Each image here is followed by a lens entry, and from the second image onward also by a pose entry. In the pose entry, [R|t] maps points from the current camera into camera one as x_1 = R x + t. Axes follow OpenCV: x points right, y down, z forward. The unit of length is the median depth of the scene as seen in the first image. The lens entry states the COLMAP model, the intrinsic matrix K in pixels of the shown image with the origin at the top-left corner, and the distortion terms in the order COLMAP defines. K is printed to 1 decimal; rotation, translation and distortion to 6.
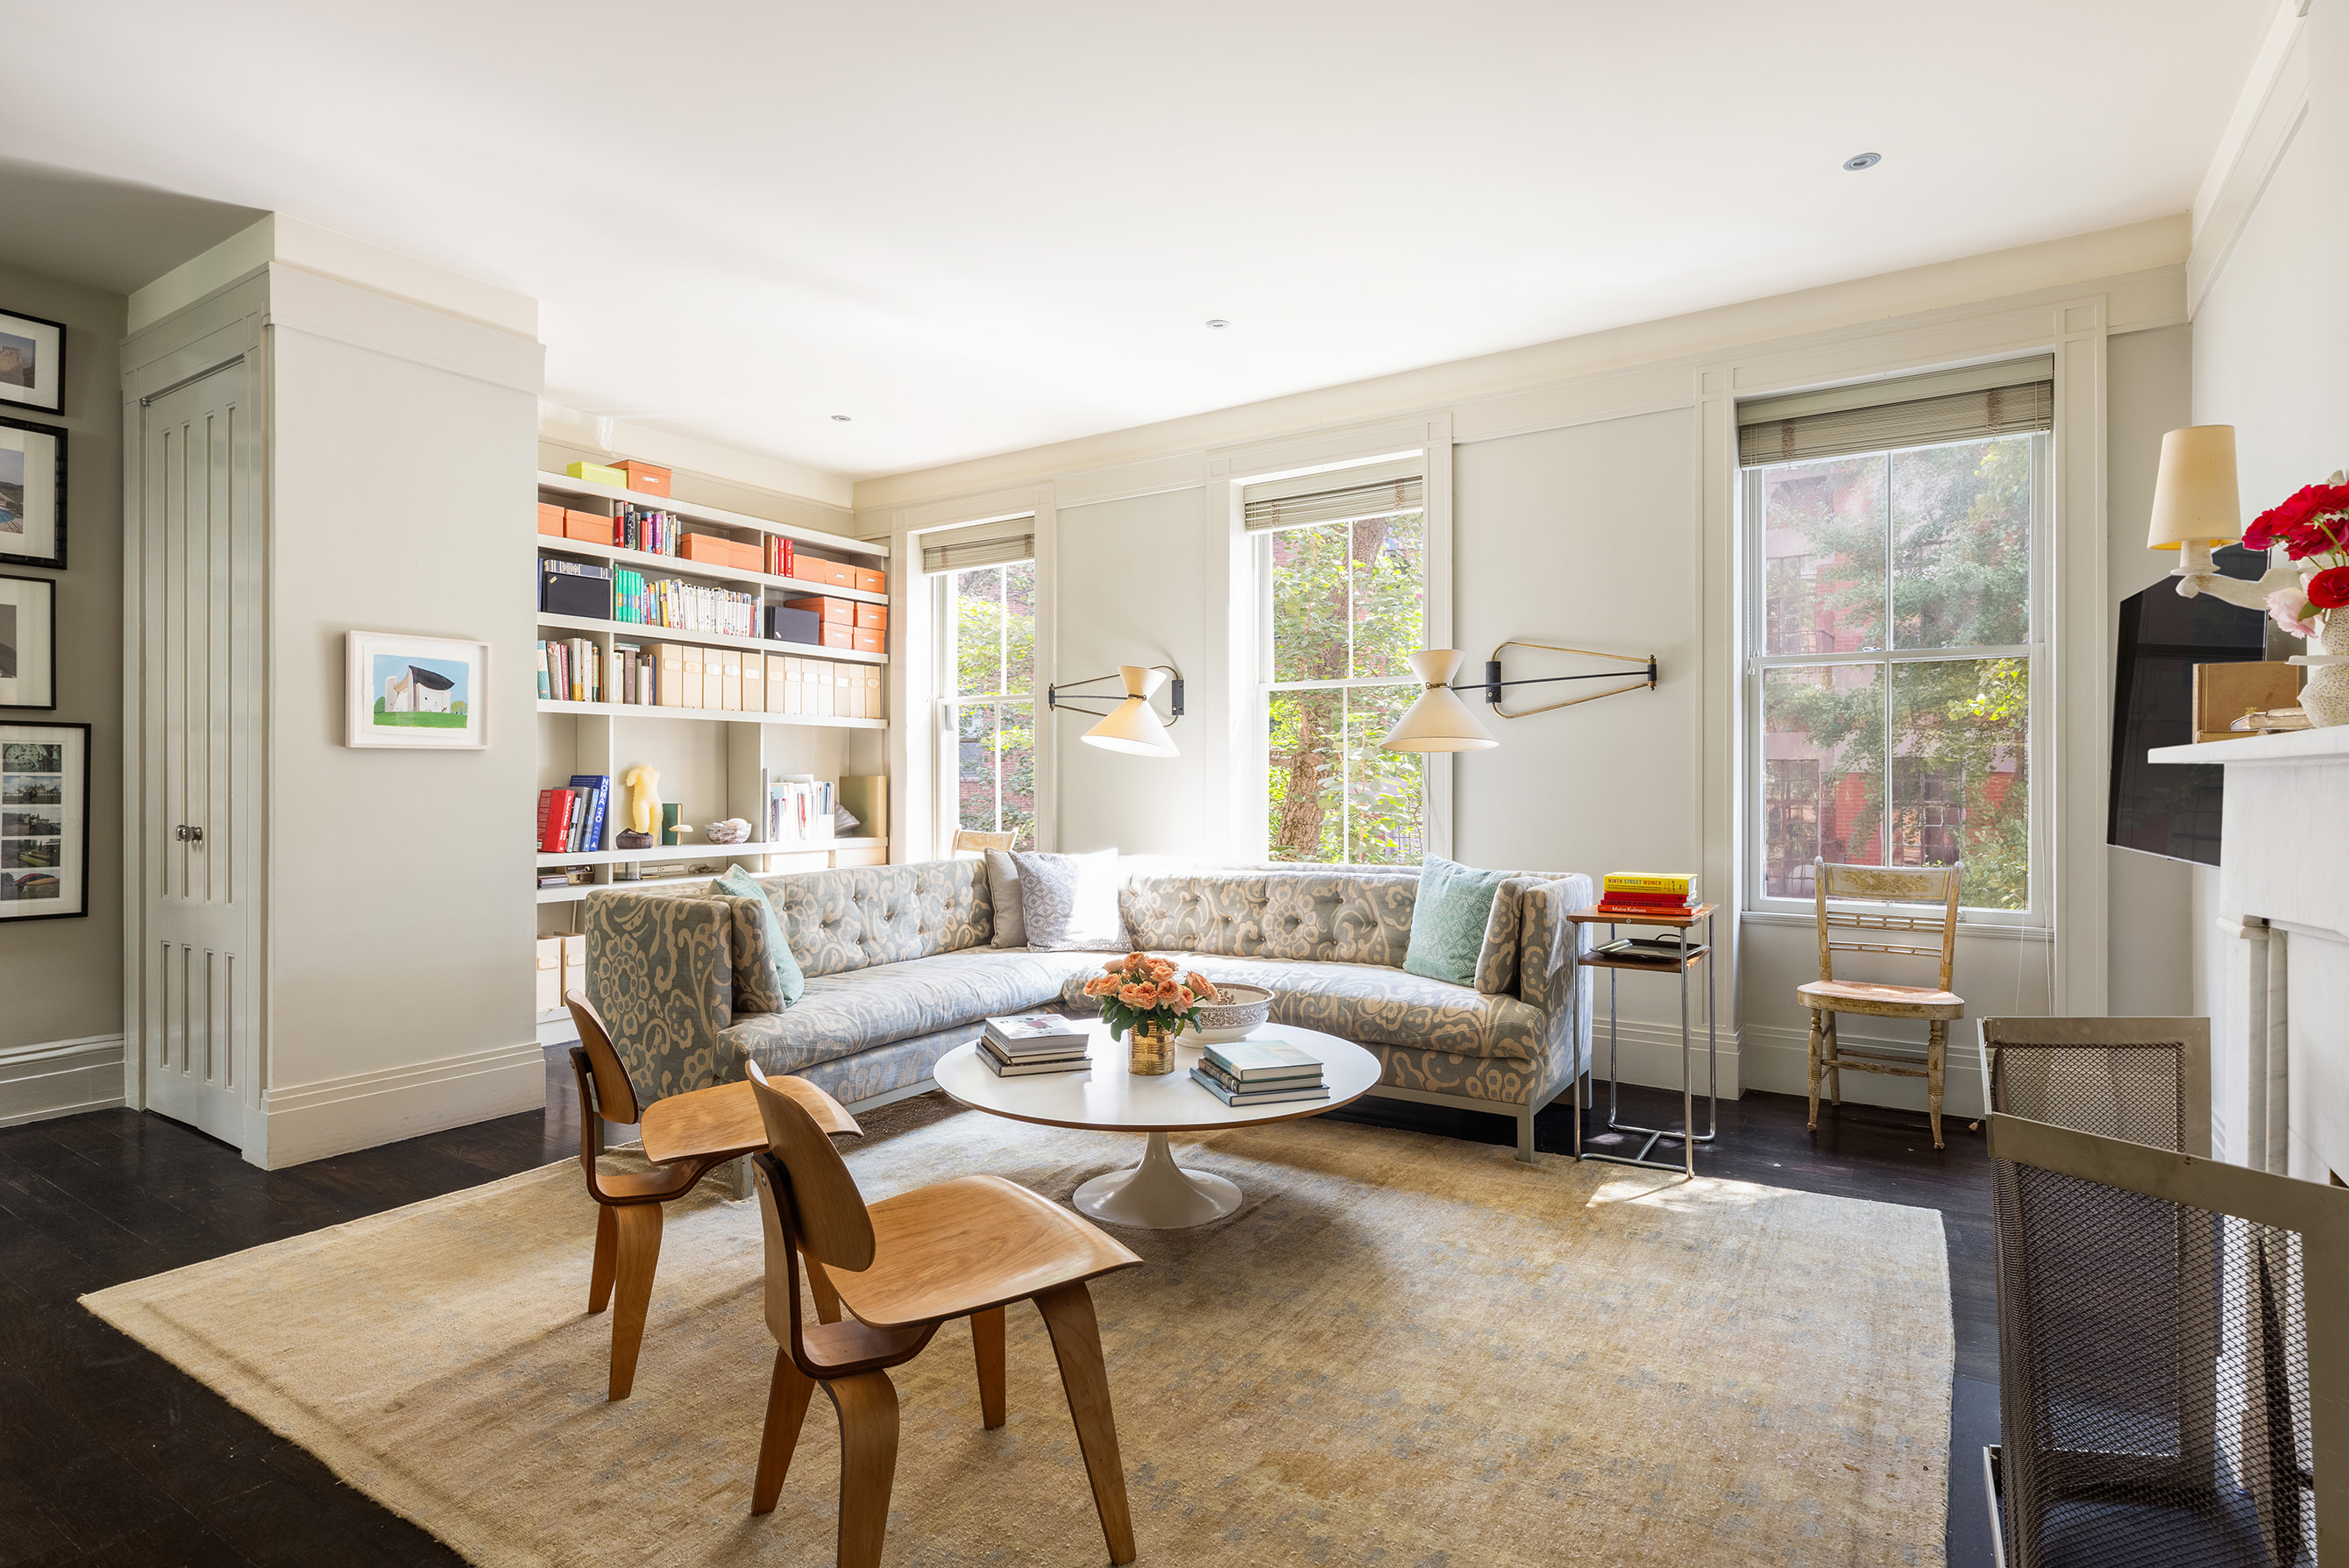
lens RADIAL K [[1237.1, 0, 1133.2], [0, 1237.1, 772.2], [0, 0, 1]] dist [-0.004527, -0.000528]
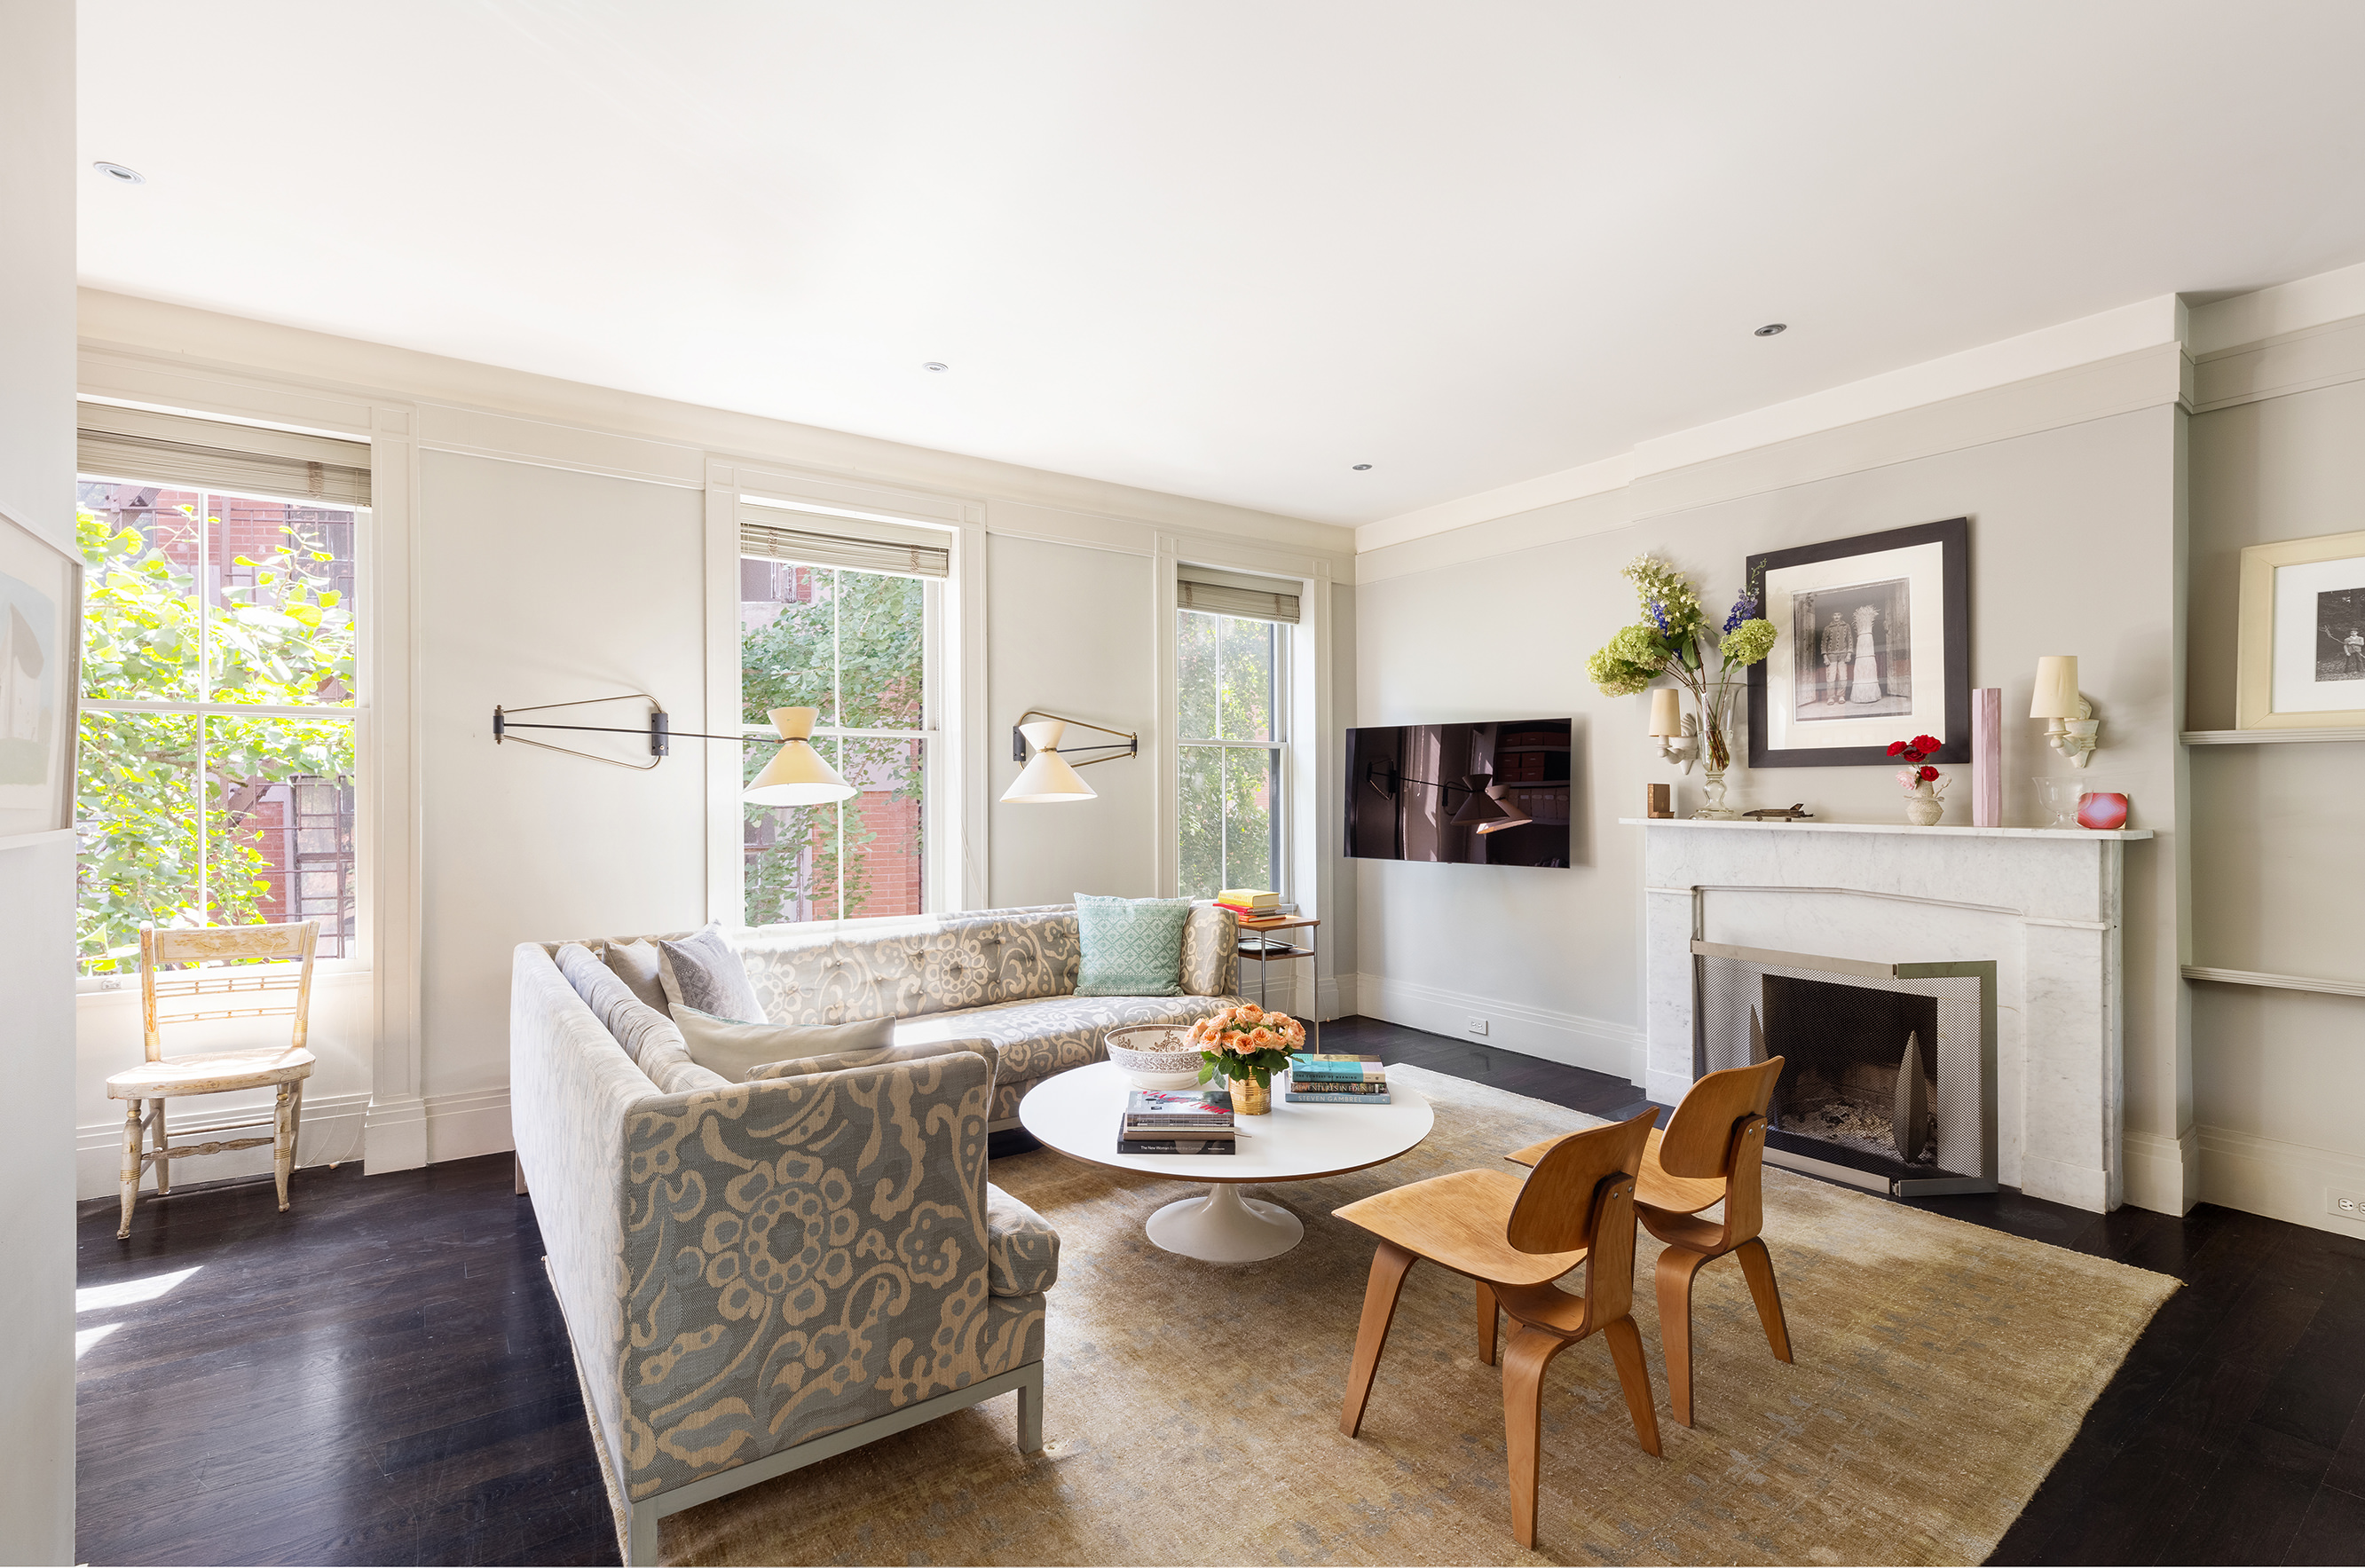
lens RADIAL K [[1060.6, 0, 1187.9], [0, 1060.6, 784.7], [0, 0, 1]] dist [0.003148, -0.000003]
pose [[0.350802, 0.003839, 0.936442, -0.765339], [-0.006853, 0.999975, -0.001532, -0.040179], [-0.936424, -0.005881, 0.350820, 0.611660]]
